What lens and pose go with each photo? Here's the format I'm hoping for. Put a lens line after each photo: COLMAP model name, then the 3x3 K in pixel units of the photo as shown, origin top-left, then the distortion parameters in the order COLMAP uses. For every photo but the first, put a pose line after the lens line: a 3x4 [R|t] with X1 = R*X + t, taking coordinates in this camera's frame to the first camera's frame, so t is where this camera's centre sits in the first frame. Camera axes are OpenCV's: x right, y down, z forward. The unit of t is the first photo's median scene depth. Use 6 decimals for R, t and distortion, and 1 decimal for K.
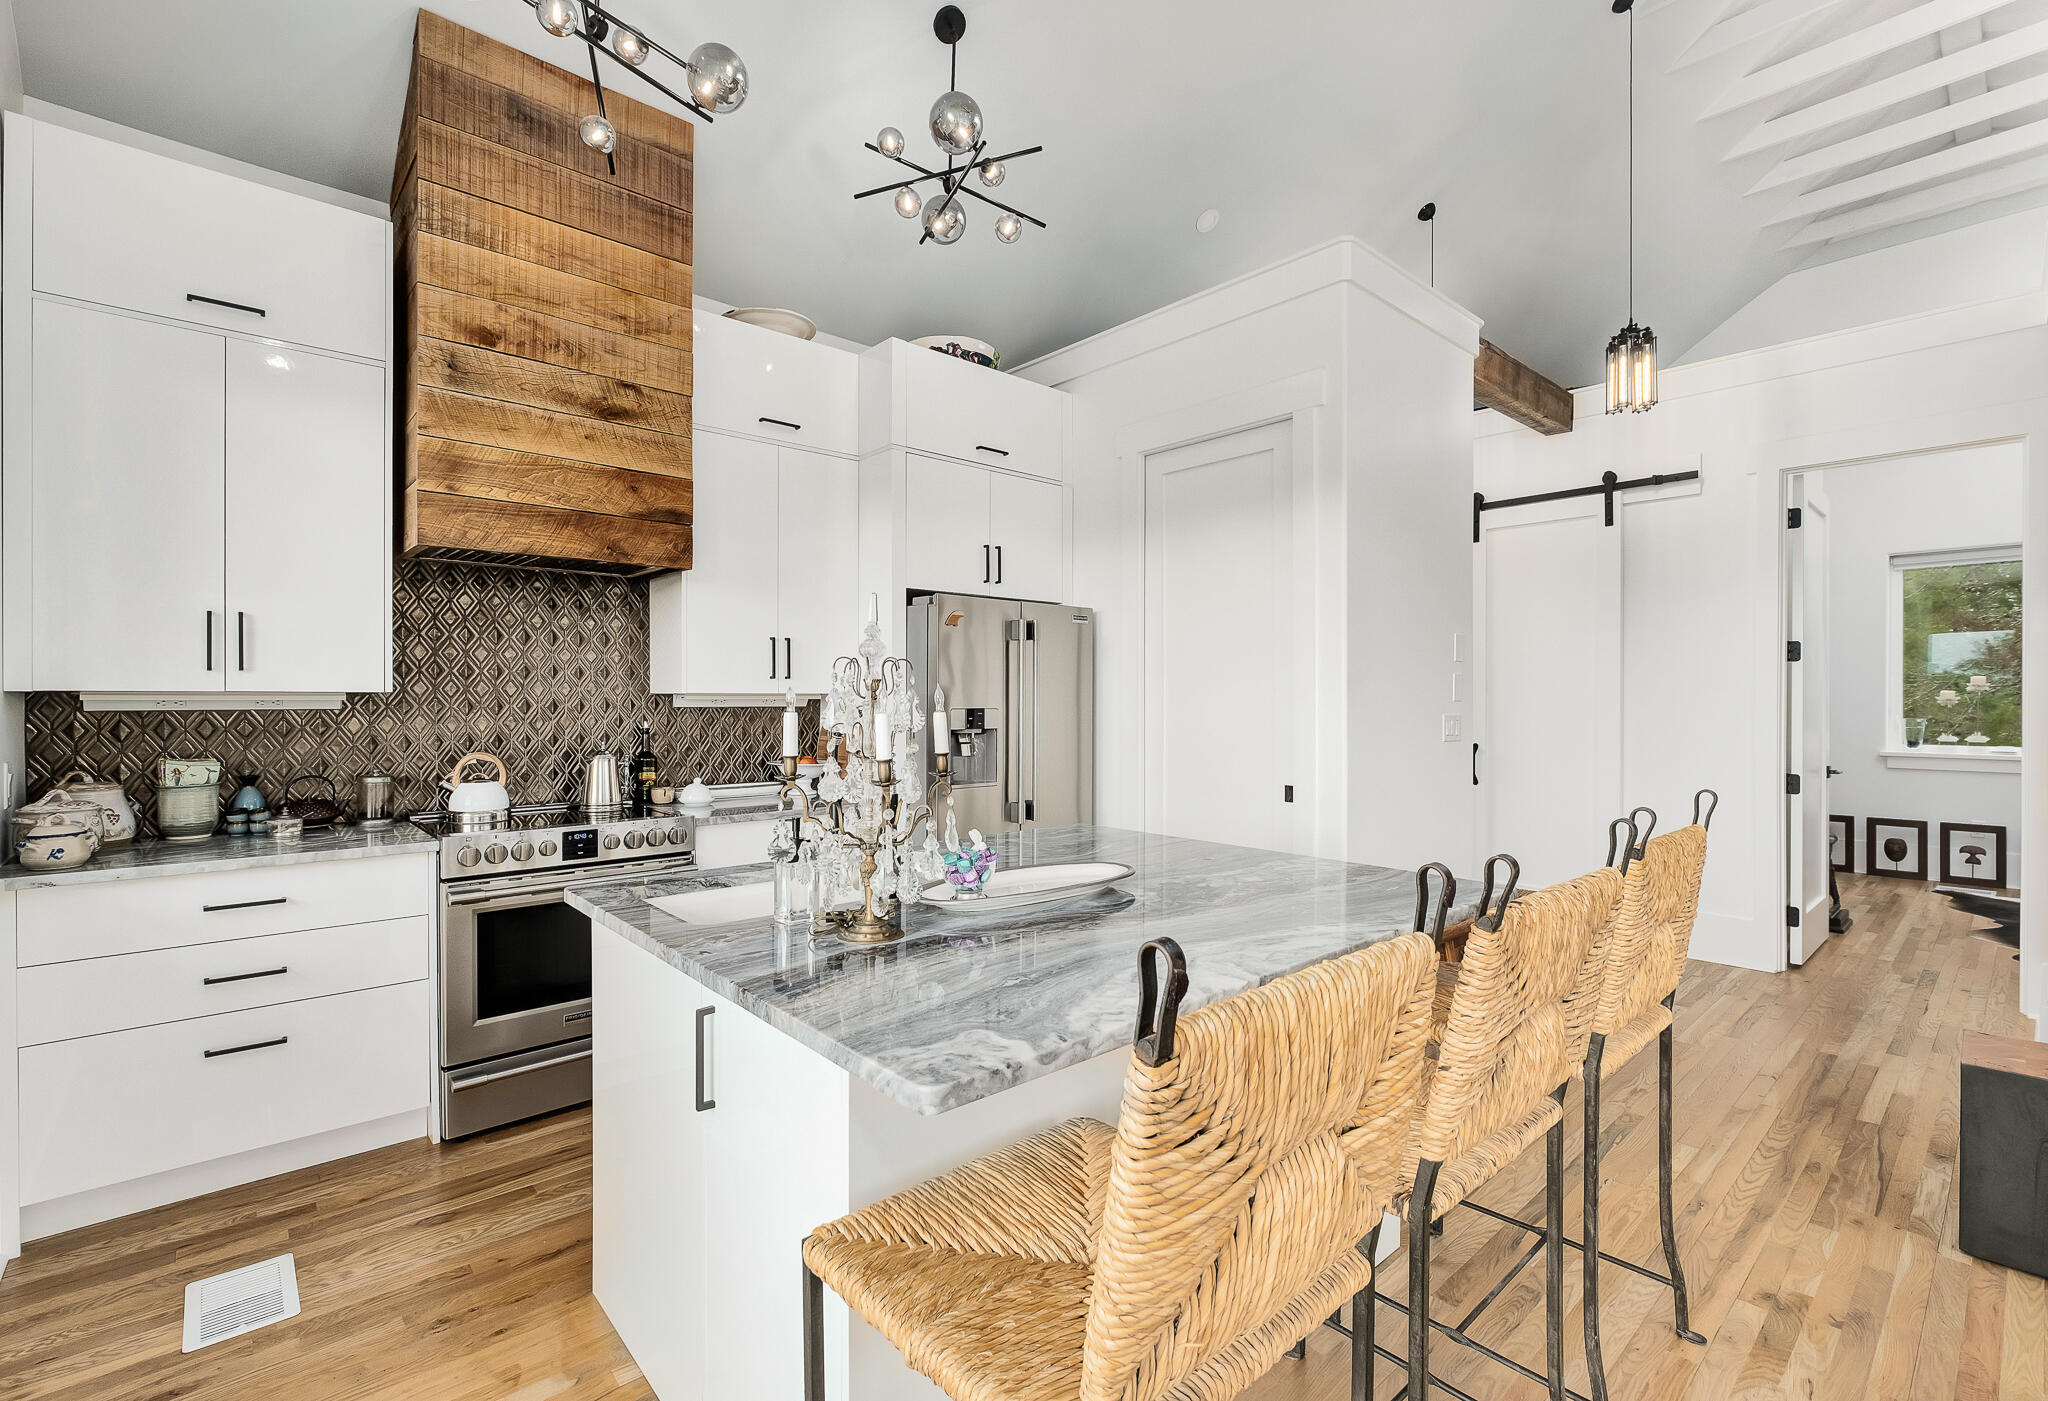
lens RADIAL K [[908.6, 0, 1022.8], [0, 908.6, 700.2], [0, 0, 1]] dist [0.002993, 0.000143]
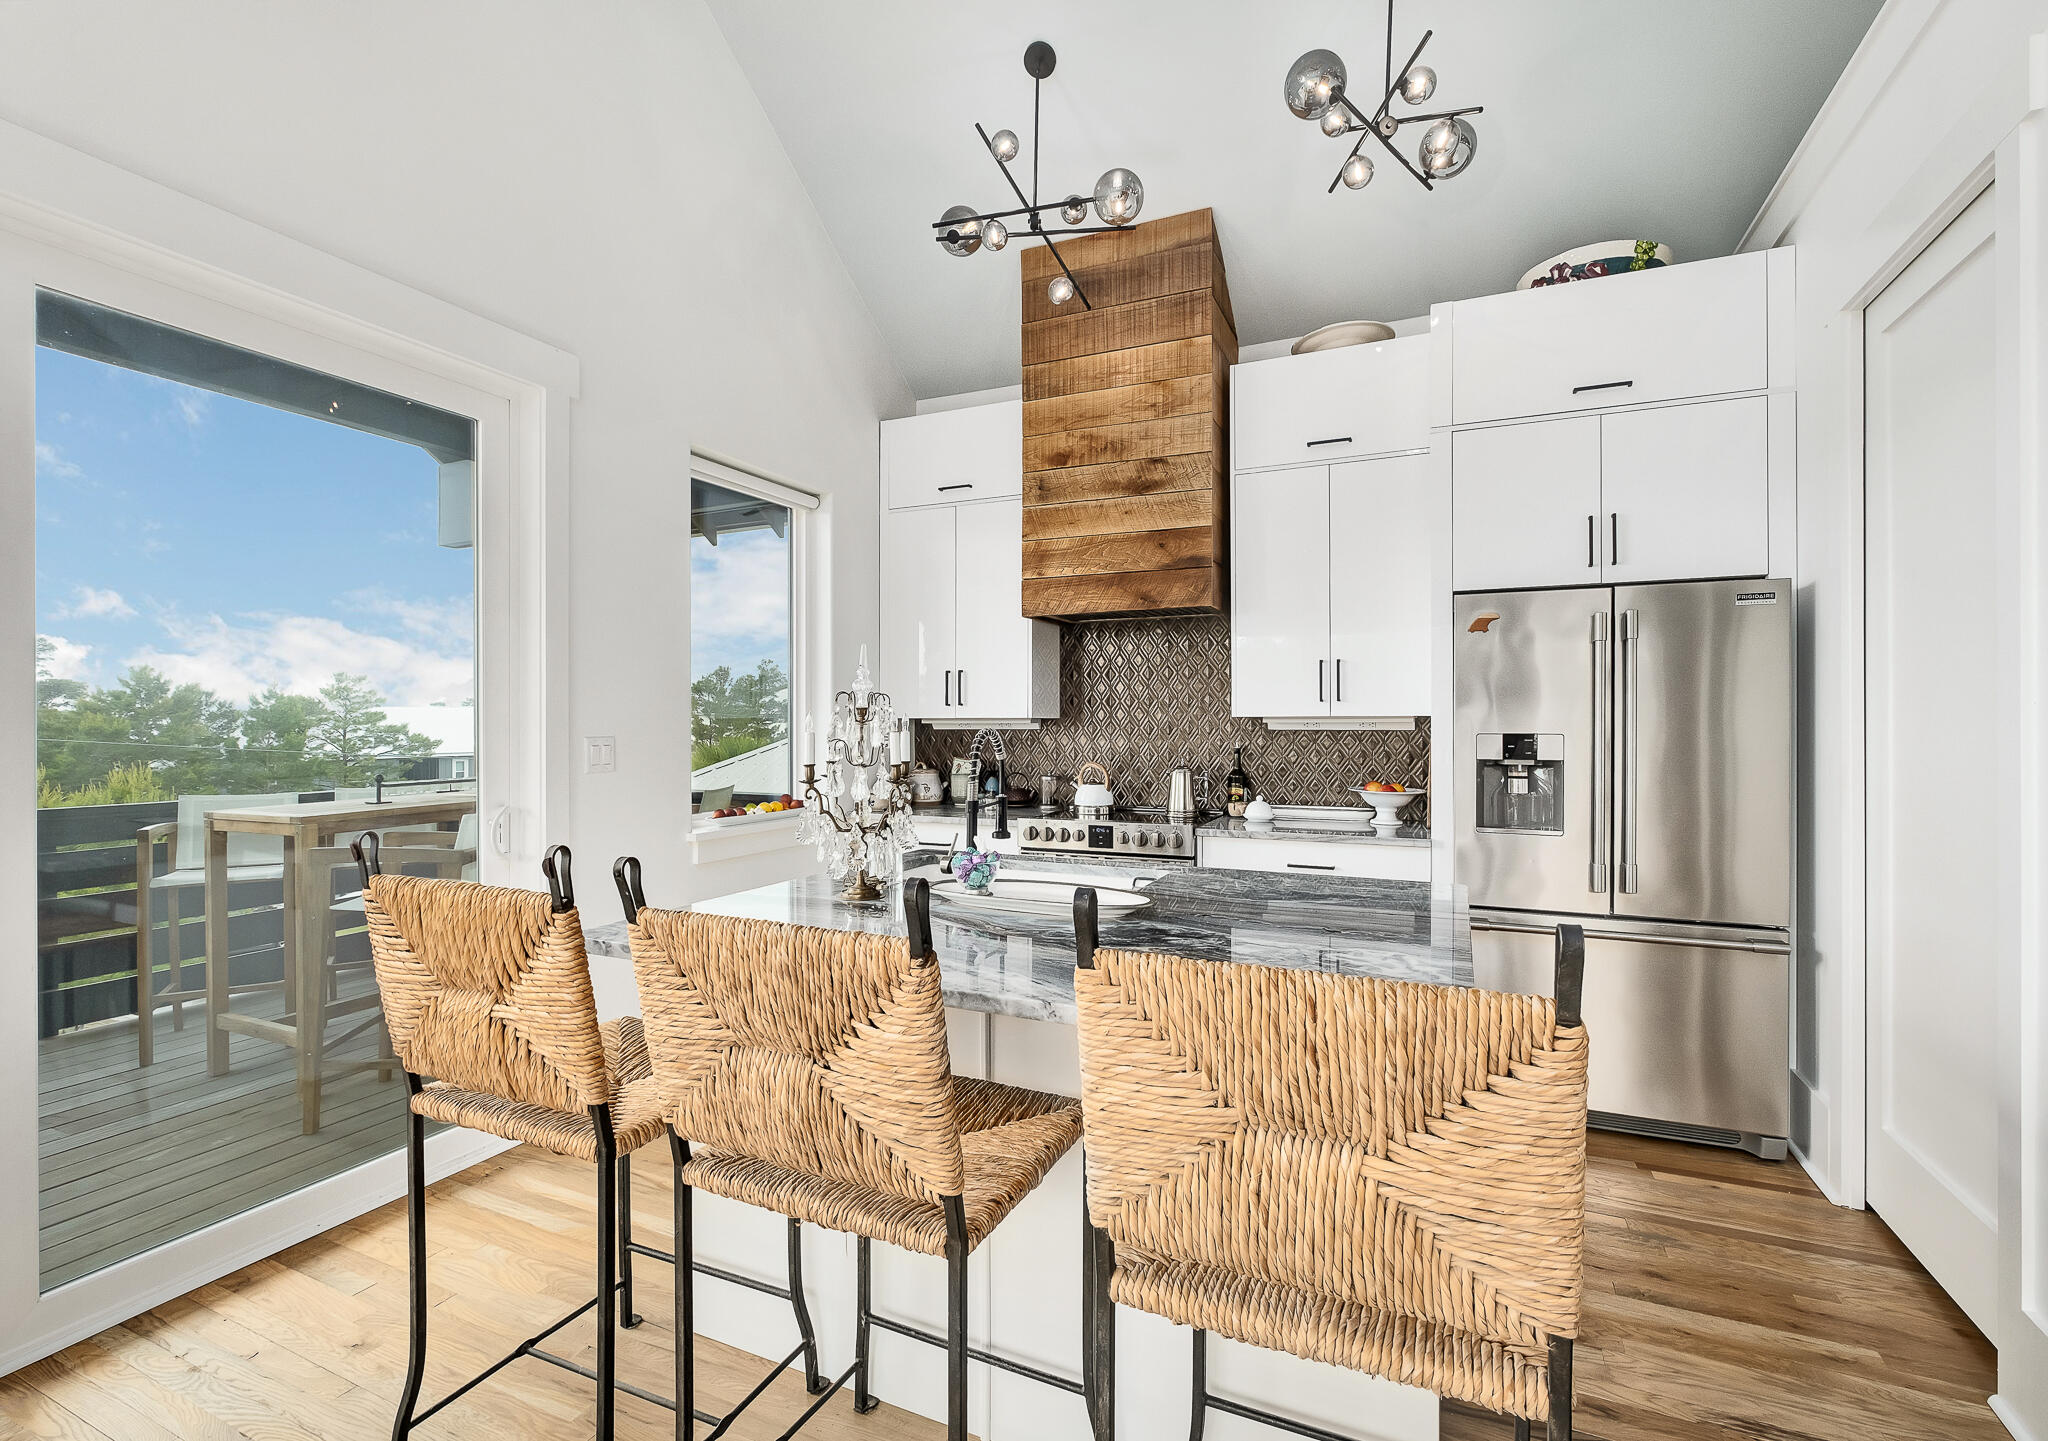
lens RADIAL K [[931.5, 0, 1028.6], [0, 931.5, 722.8], [0, 0, 1]] dist [-0.002074, -0.000278]
pose [[0.413756, -0.001382, -0.910387, 0.612922], [-0.000413, 0.999998, -0.001706, 0.001514], [0.910388, 0.001082, 0.413755, 0.340958]]
